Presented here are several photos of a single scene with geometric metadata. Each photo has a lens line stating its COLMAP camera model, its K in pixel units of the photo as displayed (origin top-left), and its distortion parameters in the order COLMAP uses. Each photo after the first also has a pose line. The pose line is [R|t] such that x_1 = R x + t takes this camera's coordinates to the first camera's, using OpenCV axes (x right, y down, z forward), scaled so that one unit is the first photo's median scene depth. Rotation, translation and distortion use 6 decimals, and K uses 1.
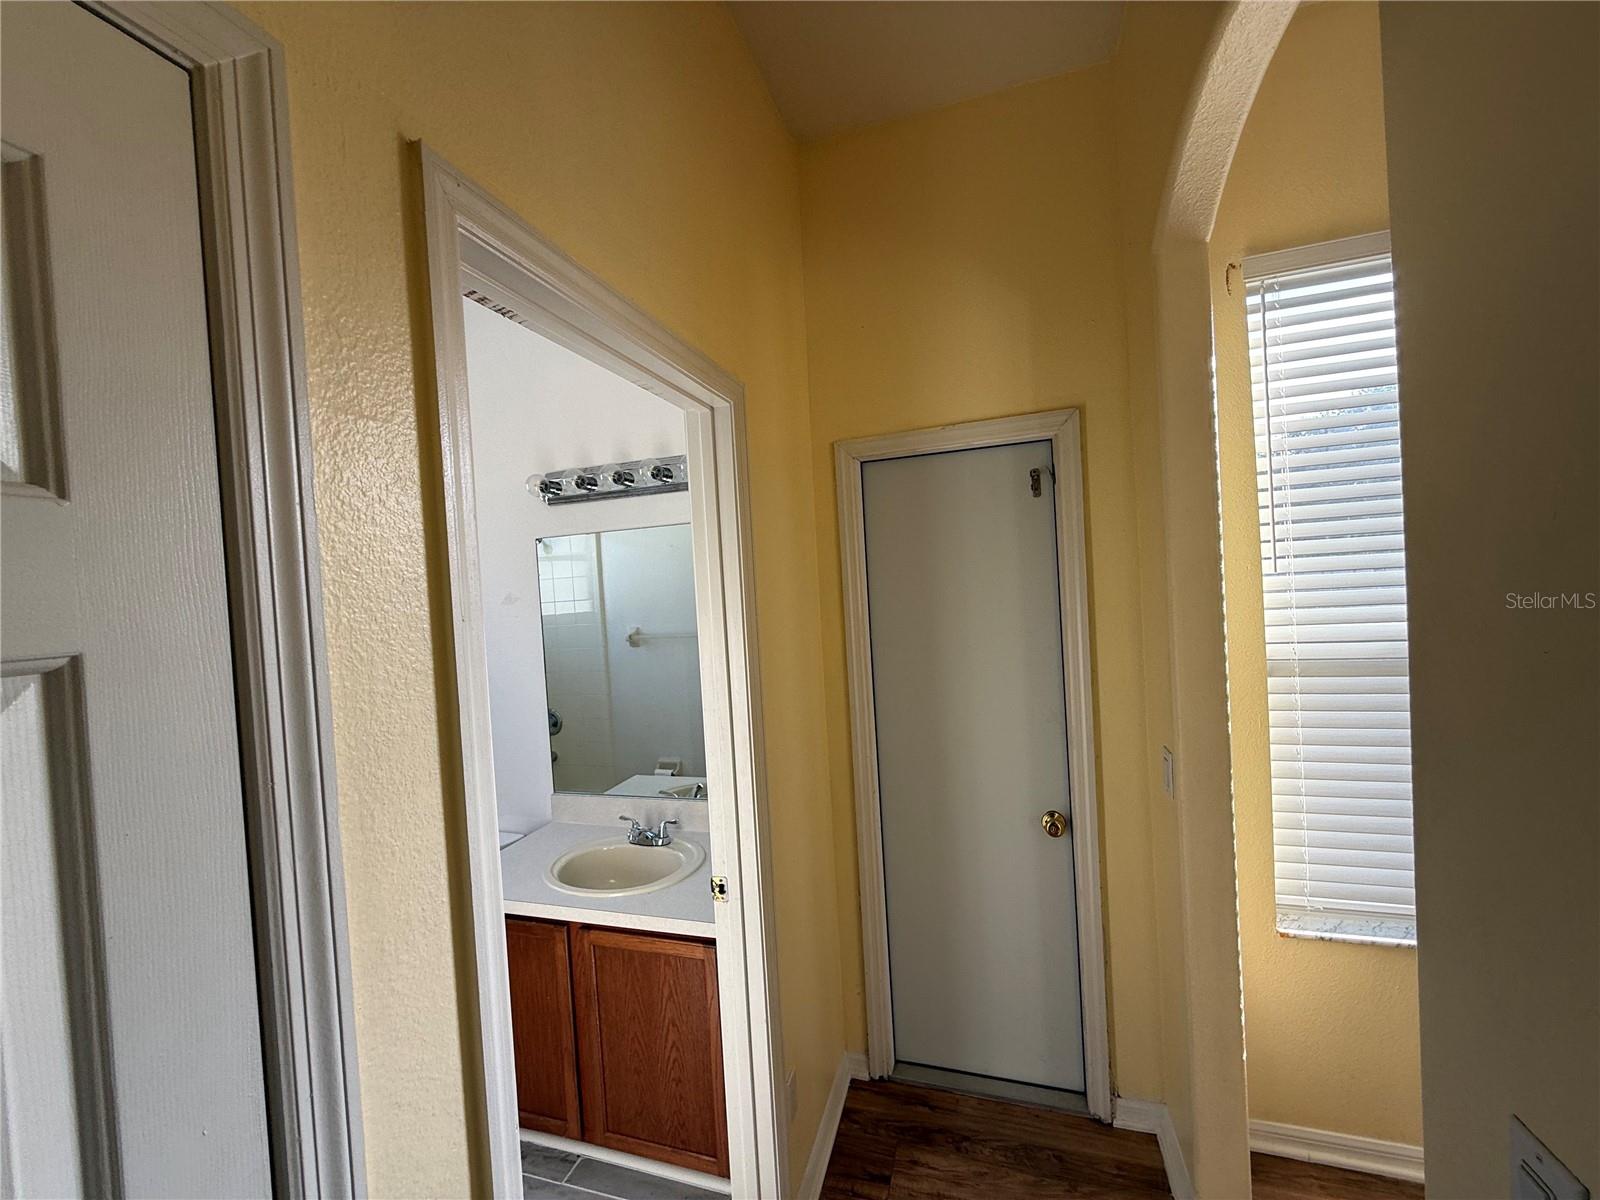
lens RADIAL K [[635.7, 0, 797.2], [0, 635.7, 597.7], [0, 0, 1]] dist [-0.000798, -0.000253]
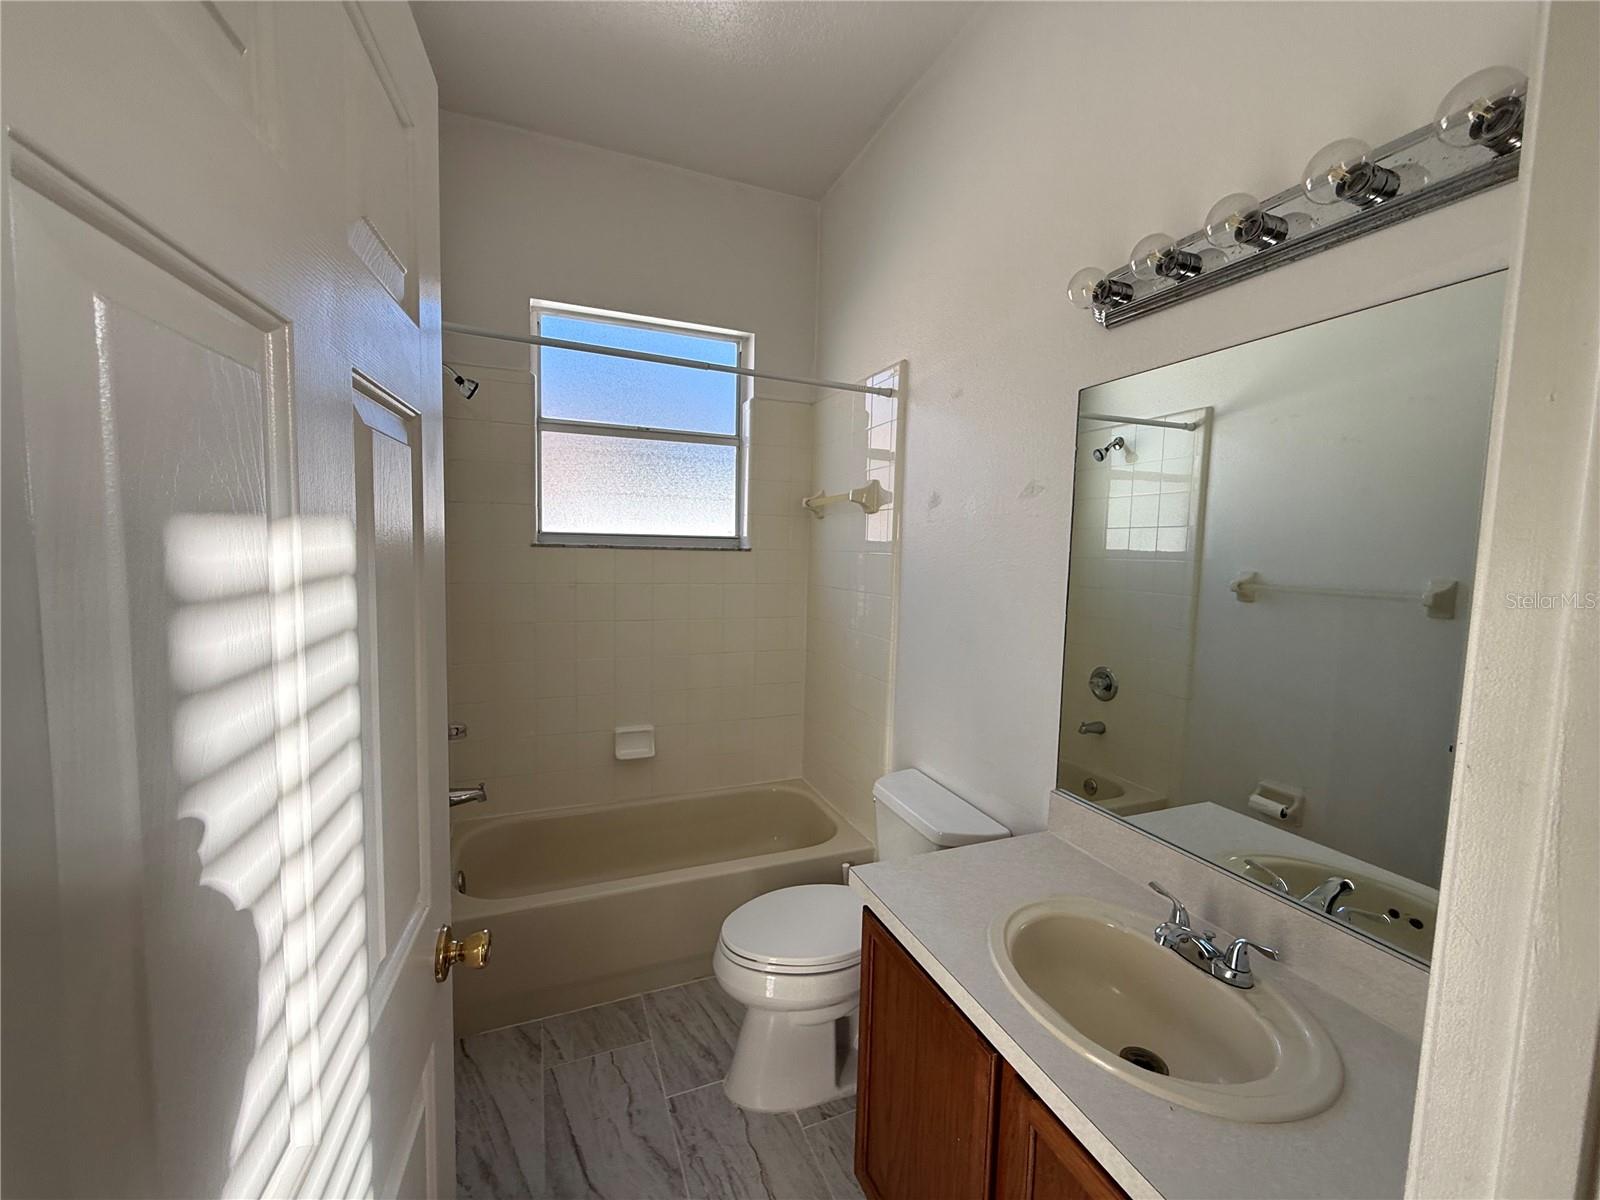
lens RADIAL K [[635.7, 0, 796.0], [0, 635.7, 598.8], [0, 0, 1]] dist [-0.000798, -0.000253]
pose [[0.629496, 0.140370, -0.764219, -0.085501], [-0.082085, 0.990056, 0.114238, 0.065301], [0.772656, -0.009181, 0.634759, 0.405697]]
